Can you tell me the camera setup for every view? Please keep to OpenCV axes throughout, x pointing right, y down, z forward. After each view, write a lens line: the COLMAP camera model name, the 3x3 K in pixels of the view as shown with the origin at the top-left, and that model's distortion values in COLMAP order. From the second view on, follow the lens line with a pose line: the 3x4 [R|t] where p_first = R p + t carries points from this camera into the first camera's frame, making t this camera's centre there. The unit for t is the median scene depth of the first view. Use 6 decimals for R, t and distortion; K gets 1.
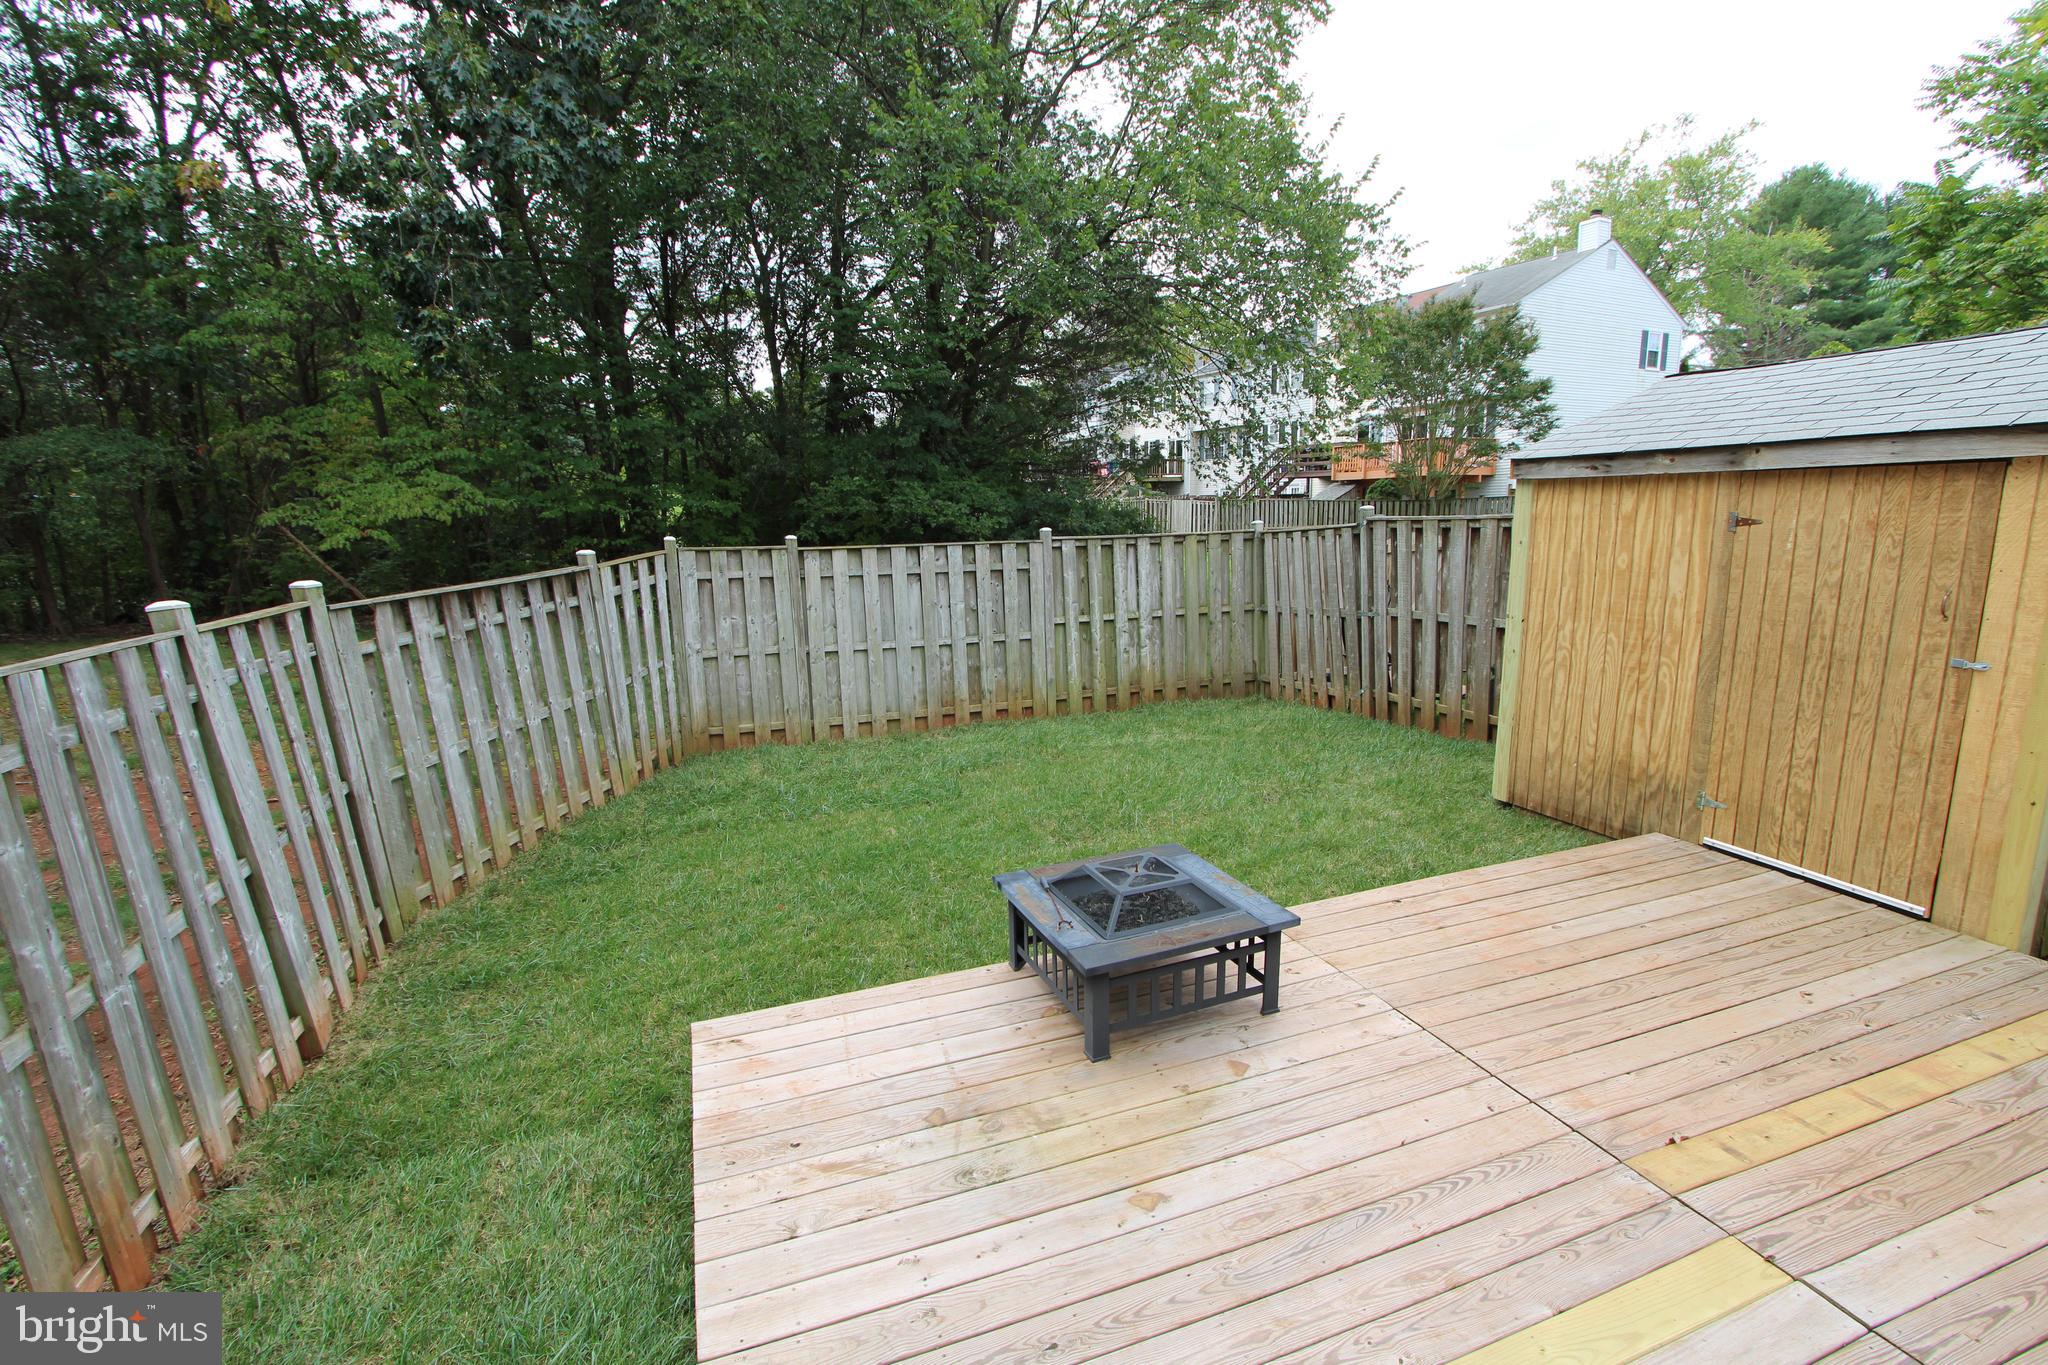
lens RADIAL K [[948.7, 0, 1017.7], [0, 948.7, 683.1], [0, 0, 1]] dist [-0.020133, 0.005647]
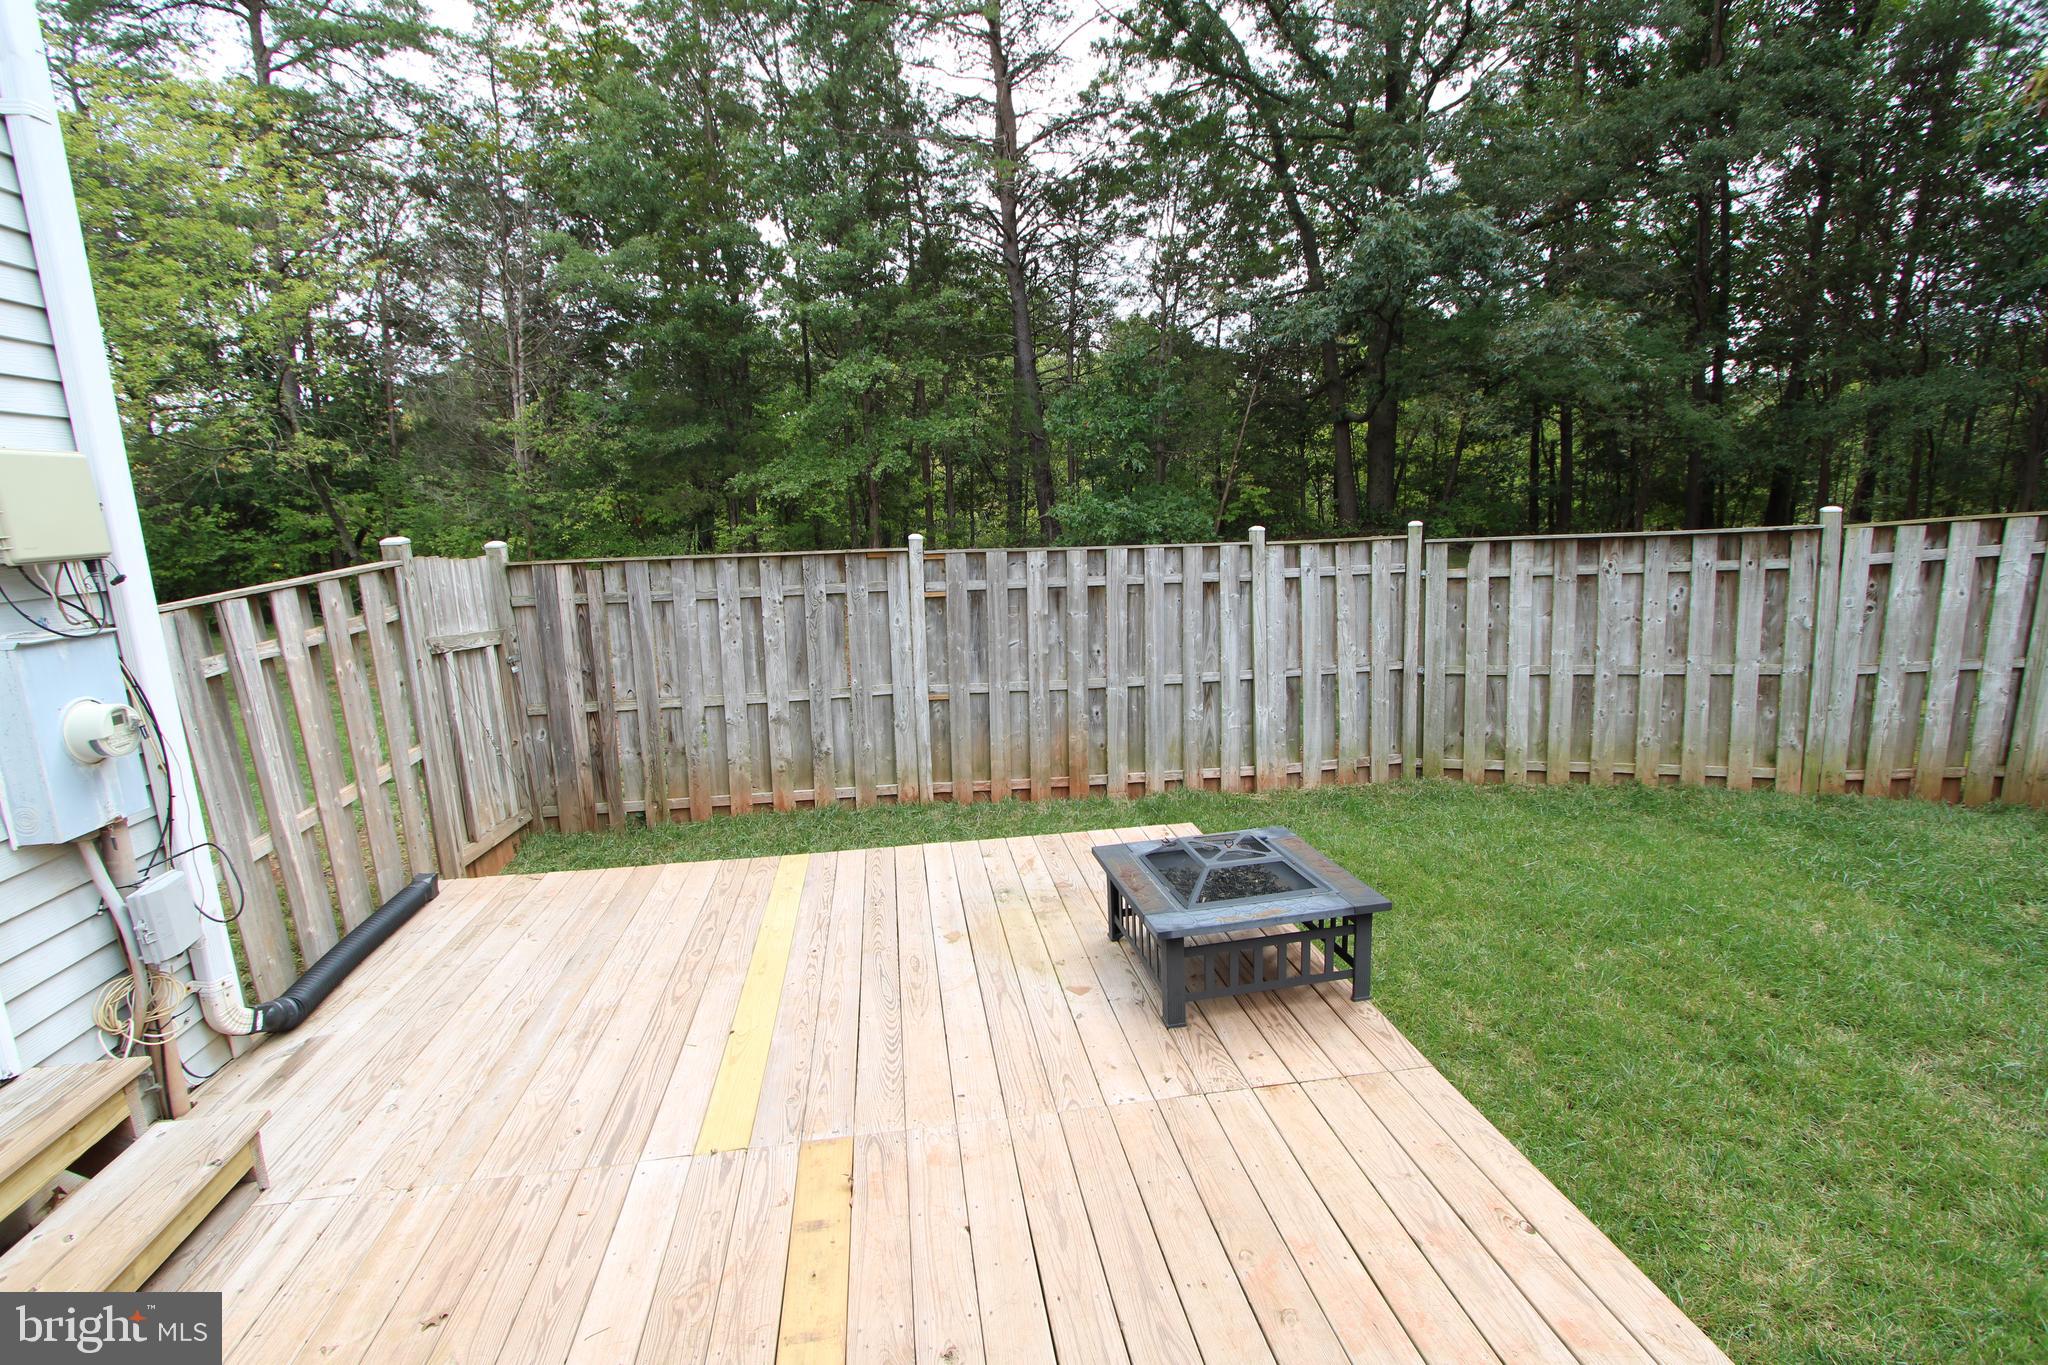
lens RADIAL K [[948.7, 0, 1017.7], [0, 948.7, 683.1], [0, 0, 1]] dist [-0.020133, 0.005647]
pose [[-0.204411, 0.211376, -0.955791, 0.448279], [-0.140467, 0.959969, 0.242341, -0.073915], [0.968754, 0.183794, -0.166537, 0.377367]]
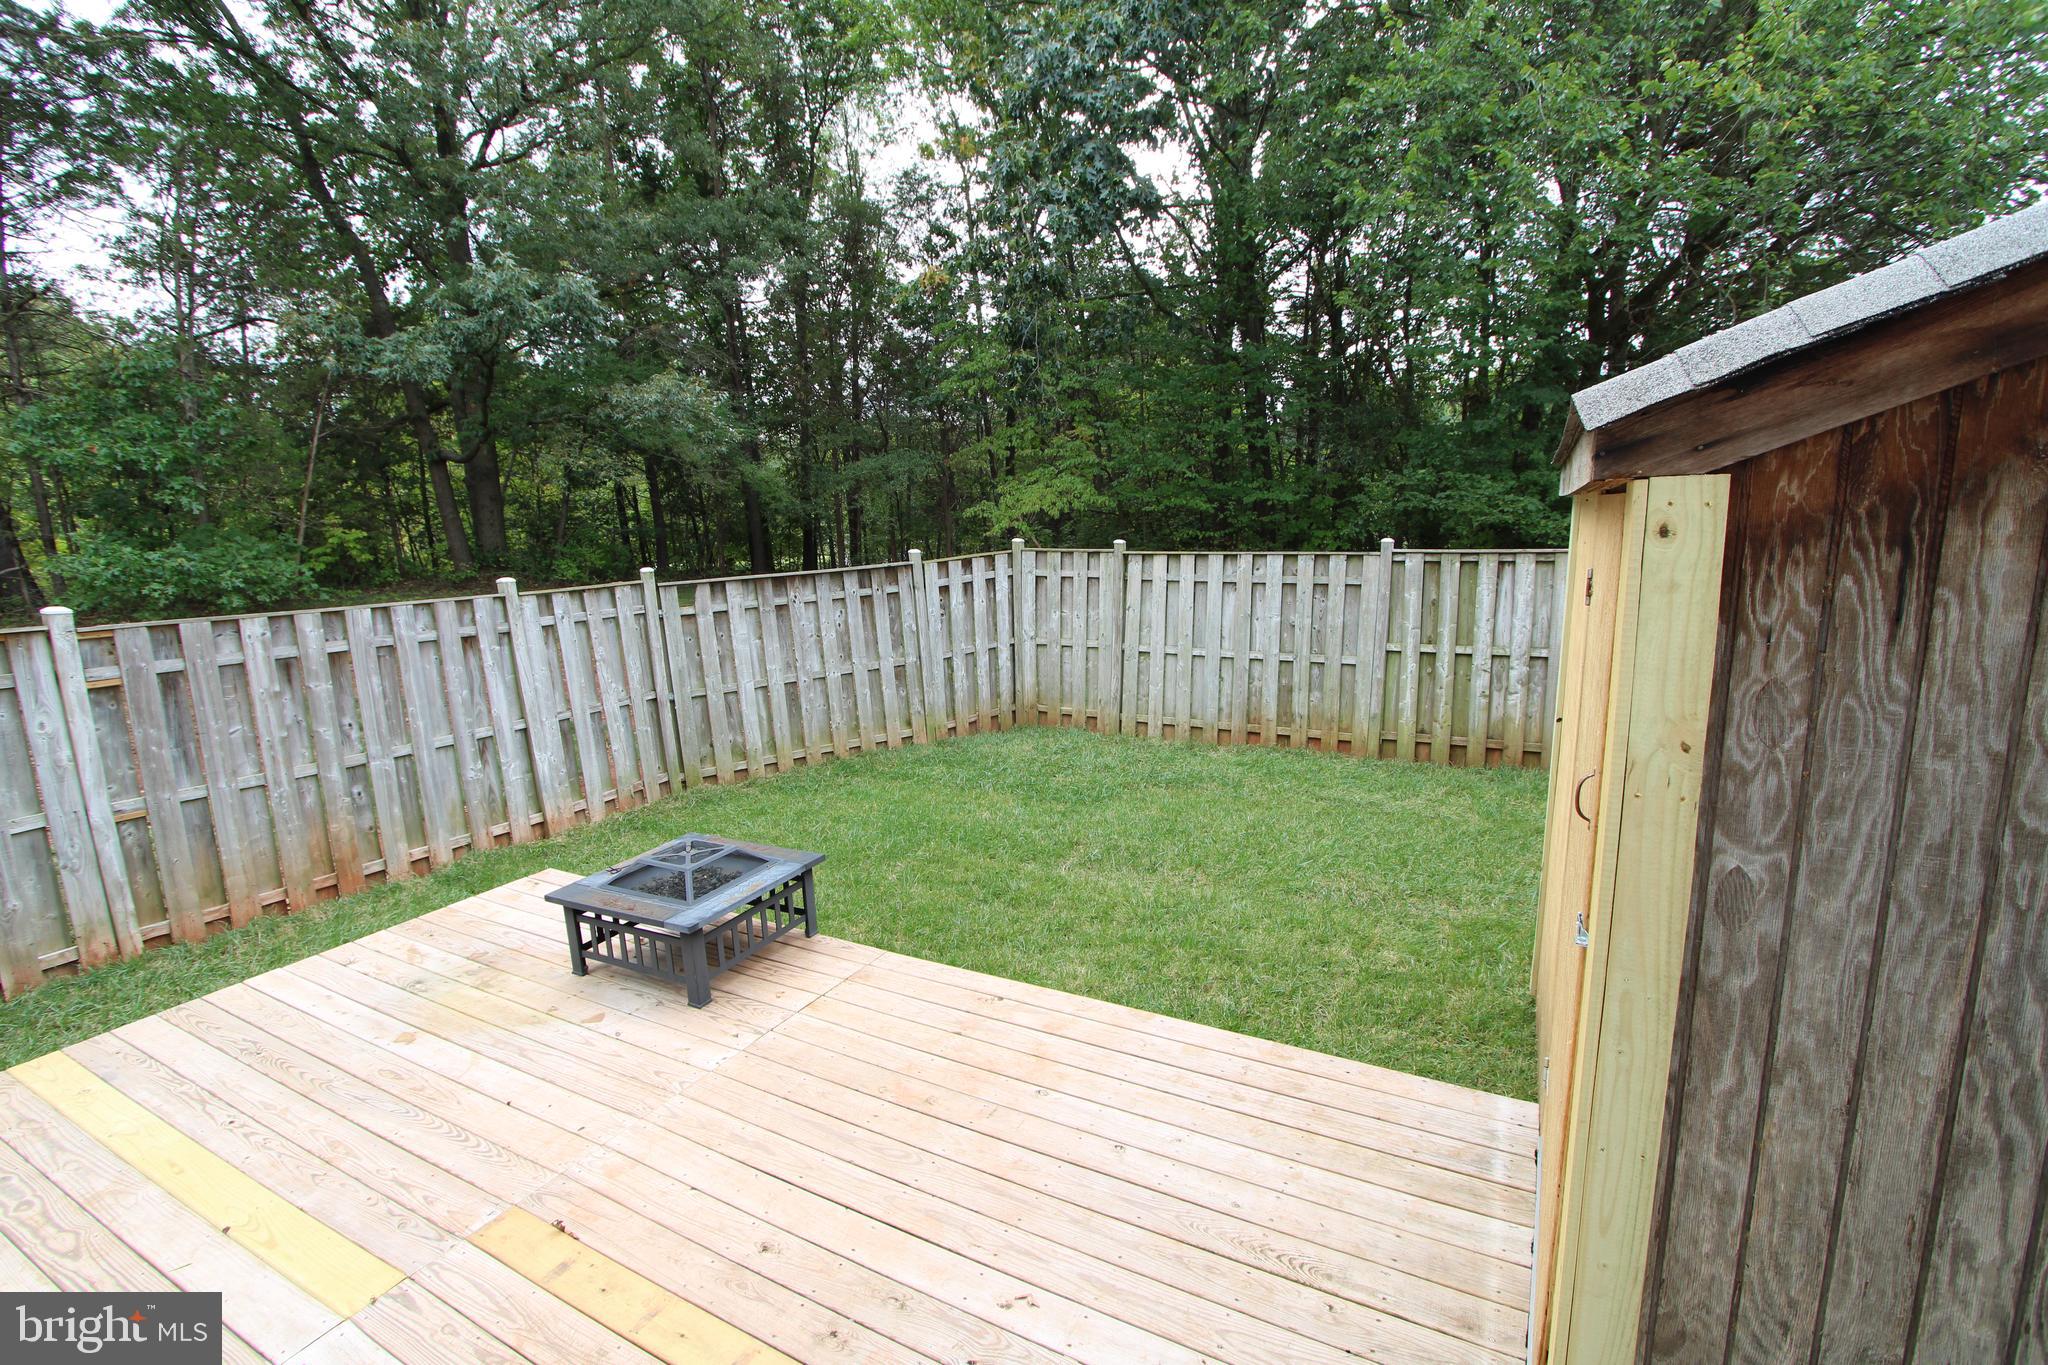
lens RADIAL K [[948.7, 0, 1017.7], [0, 948.7, 683.1], [0, 0, 1]] dist [-0.020133, 0.005647]
pose [[0.657290, 0.139326, -0.740647, 0.508791], [-0.125701, 0.989264, 0.074541, -0.061813], [0.743081, 0.044105, 0.667747, 0.208721]]
